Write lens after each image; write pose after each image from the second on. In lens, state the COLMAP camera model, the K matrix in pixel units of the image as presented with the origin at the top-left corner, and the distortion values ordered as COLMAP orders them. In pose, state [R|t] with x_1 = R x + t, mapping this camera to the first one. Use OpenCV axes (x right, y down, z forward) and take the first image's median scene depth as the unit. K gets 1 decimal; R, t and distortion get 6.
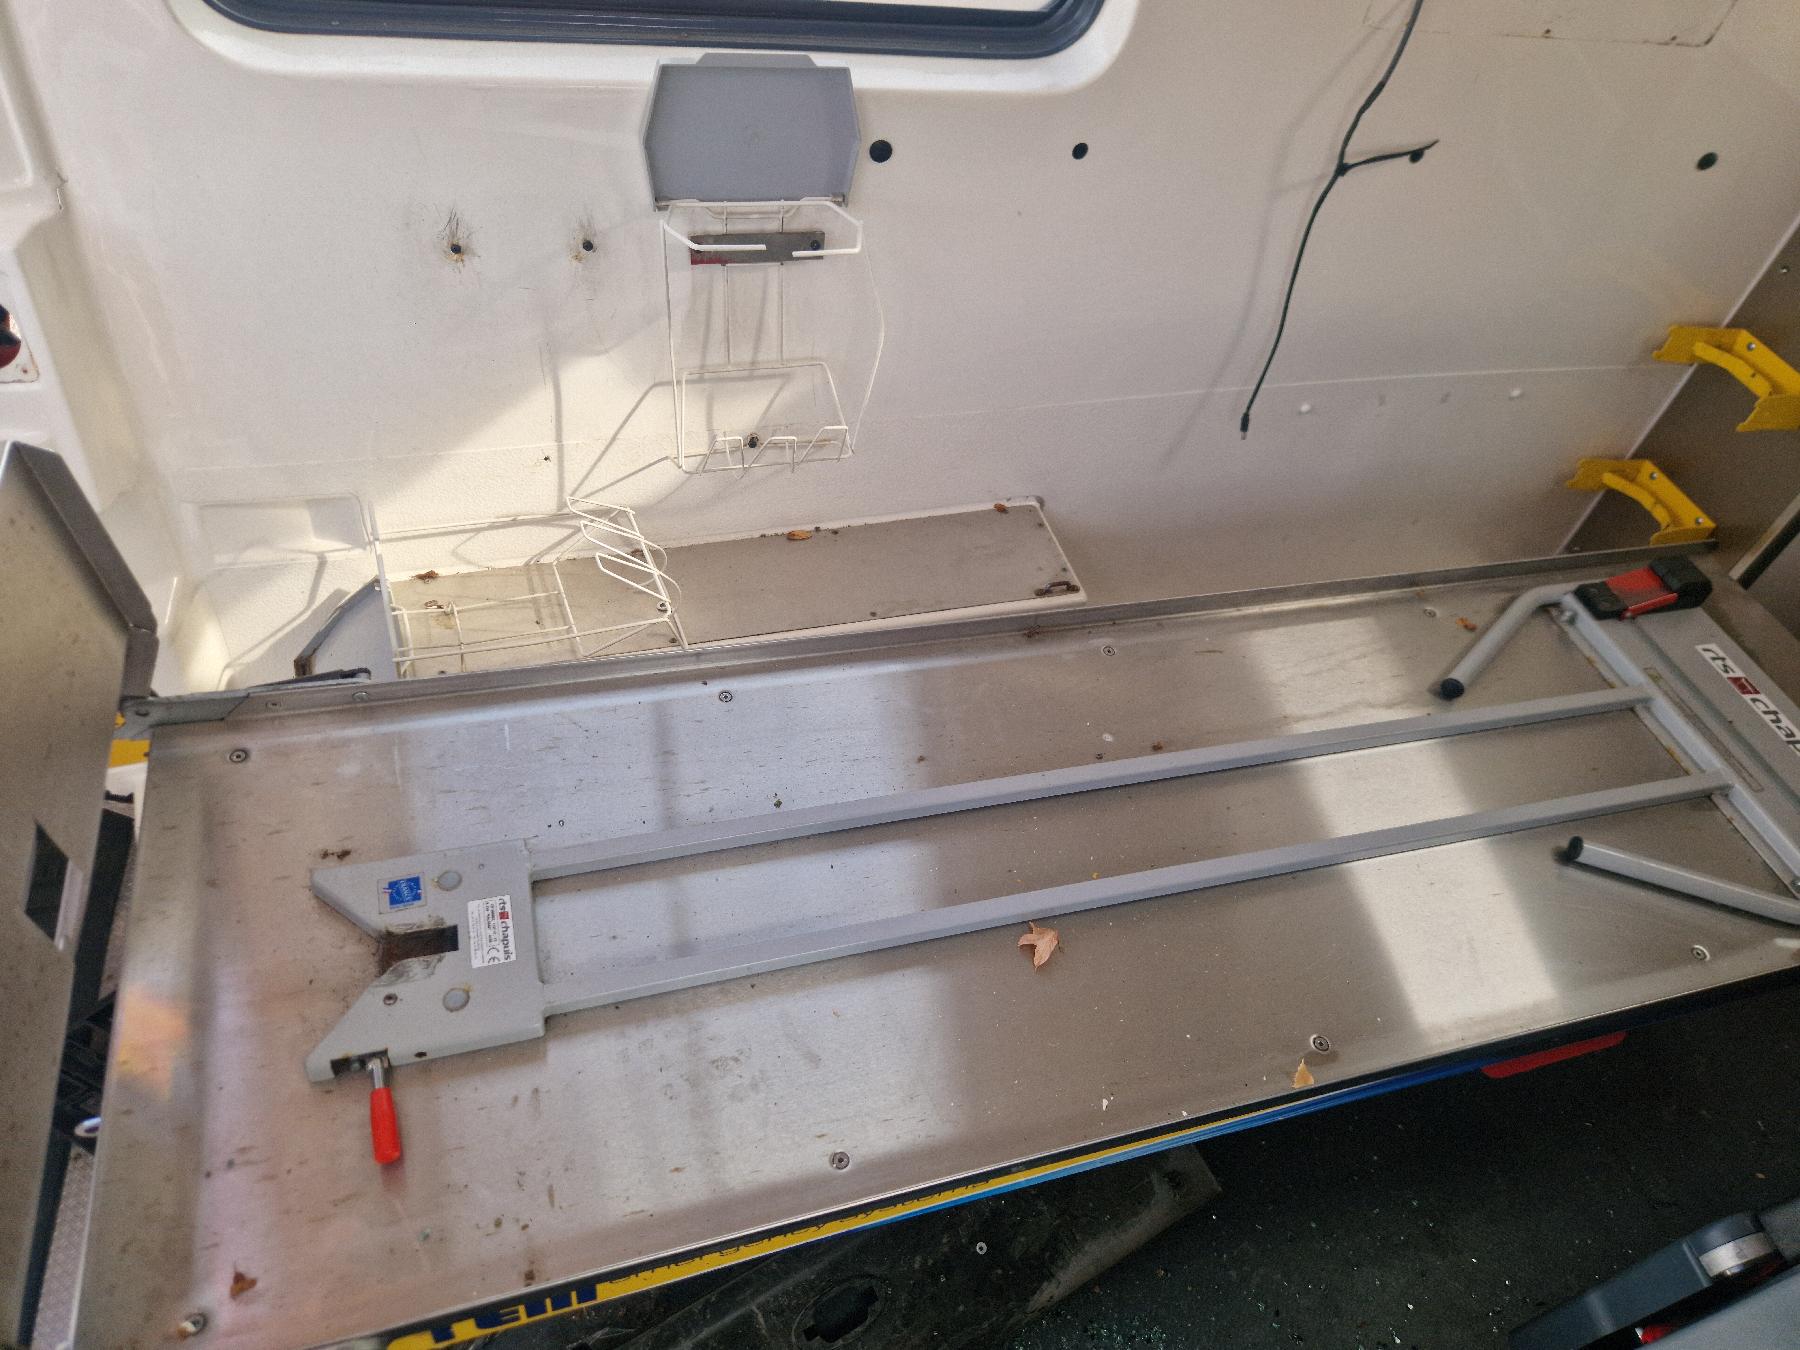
lens RADIAL K [[1234.2, 0, 905.2], [0, 1234.2, 679.5], [0, 0, 1]] dist [0.080731, -0.087177]
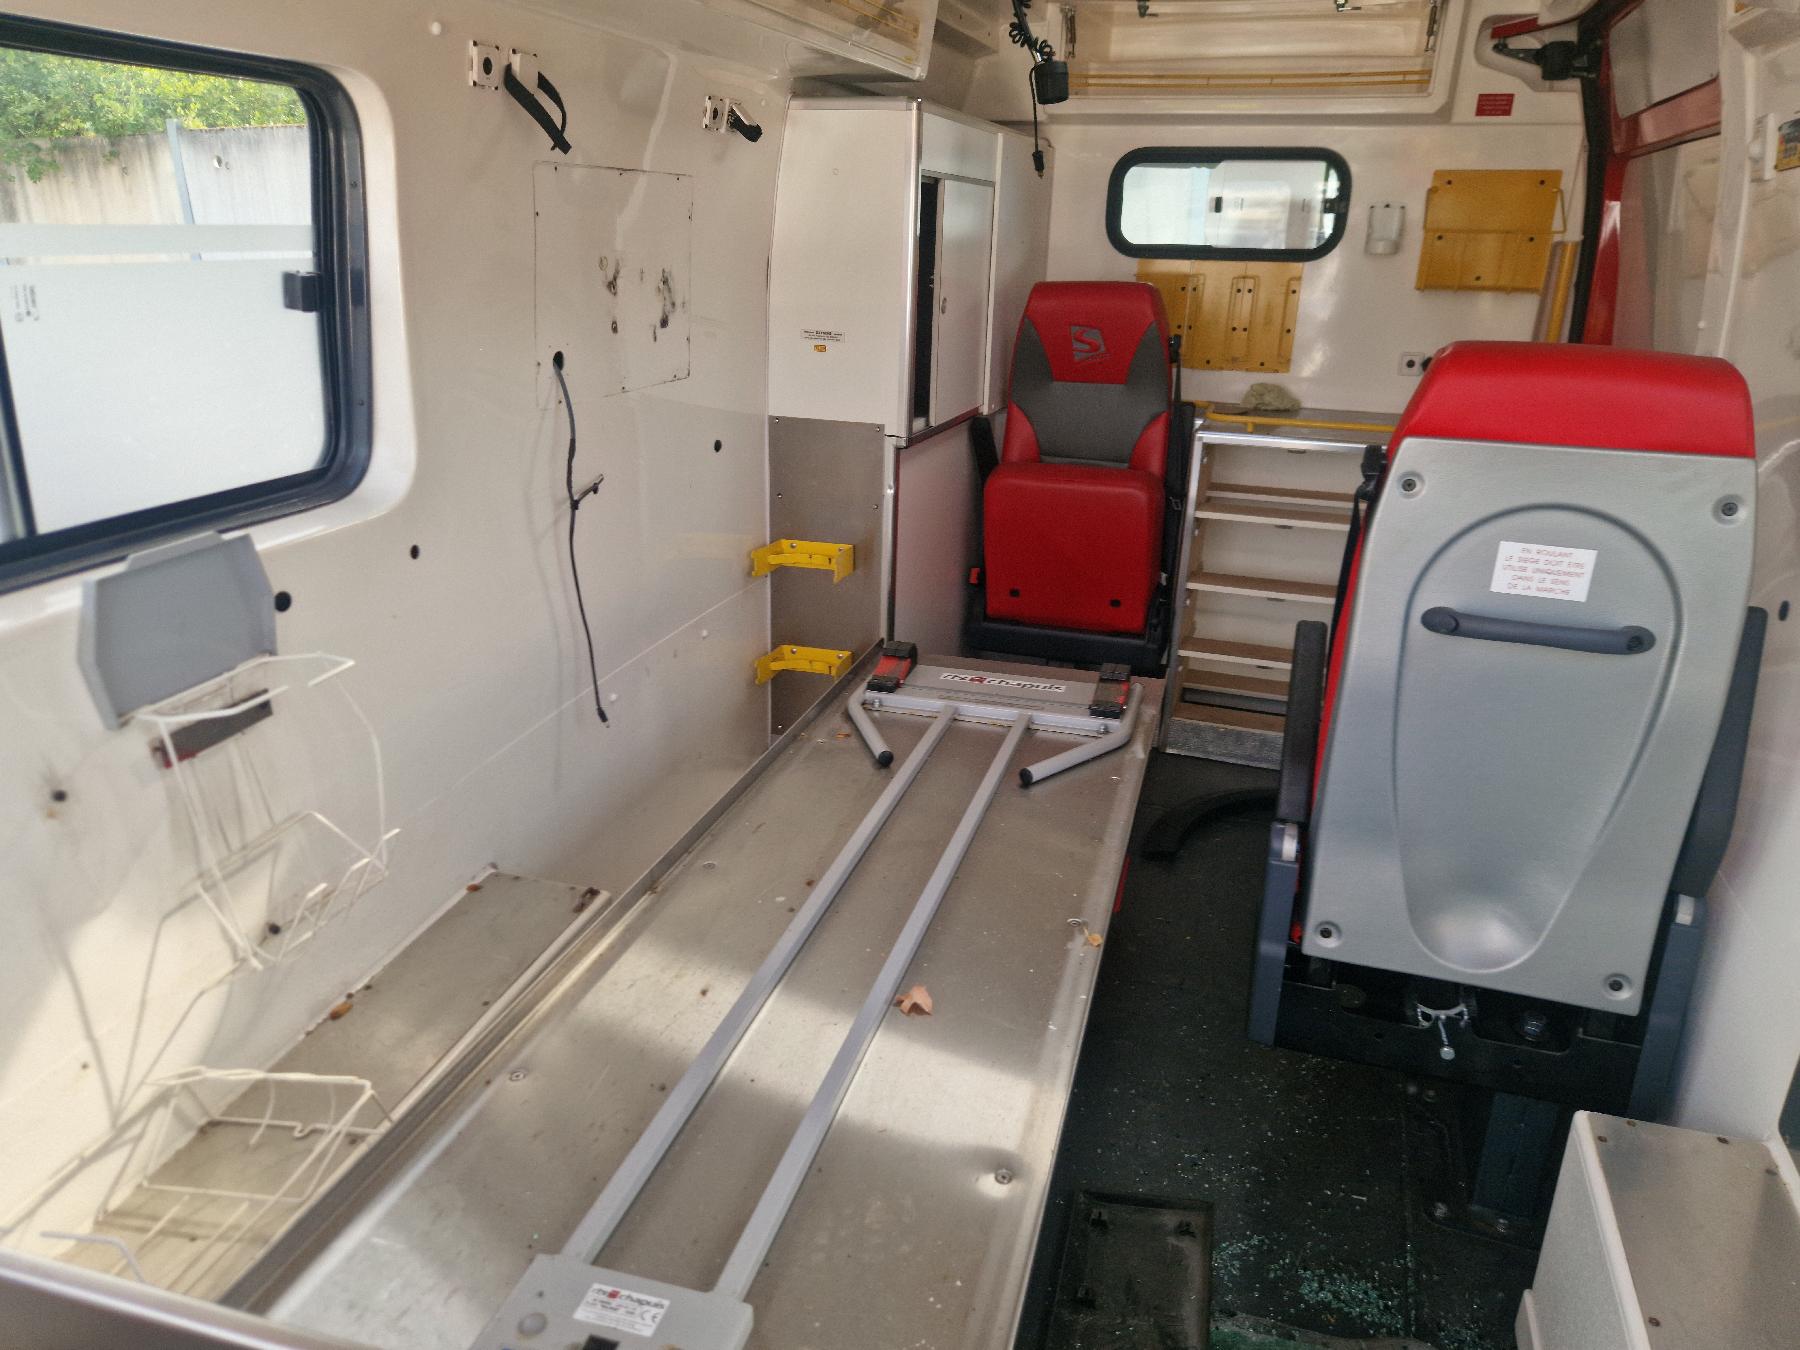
lens RADIAL K [[1225.7, 0, 938.0], [0, 1225.7, 677.0], [0, 0, 1]] dist [0.073763, -0.060451]
pose [[0.519207, -0.417576, 0.745690, -0.489178], [0.663743, 0.746664, -0.044028, 0.036324], [-0.538395, 0.517806, 0.664836, 0.028573]]
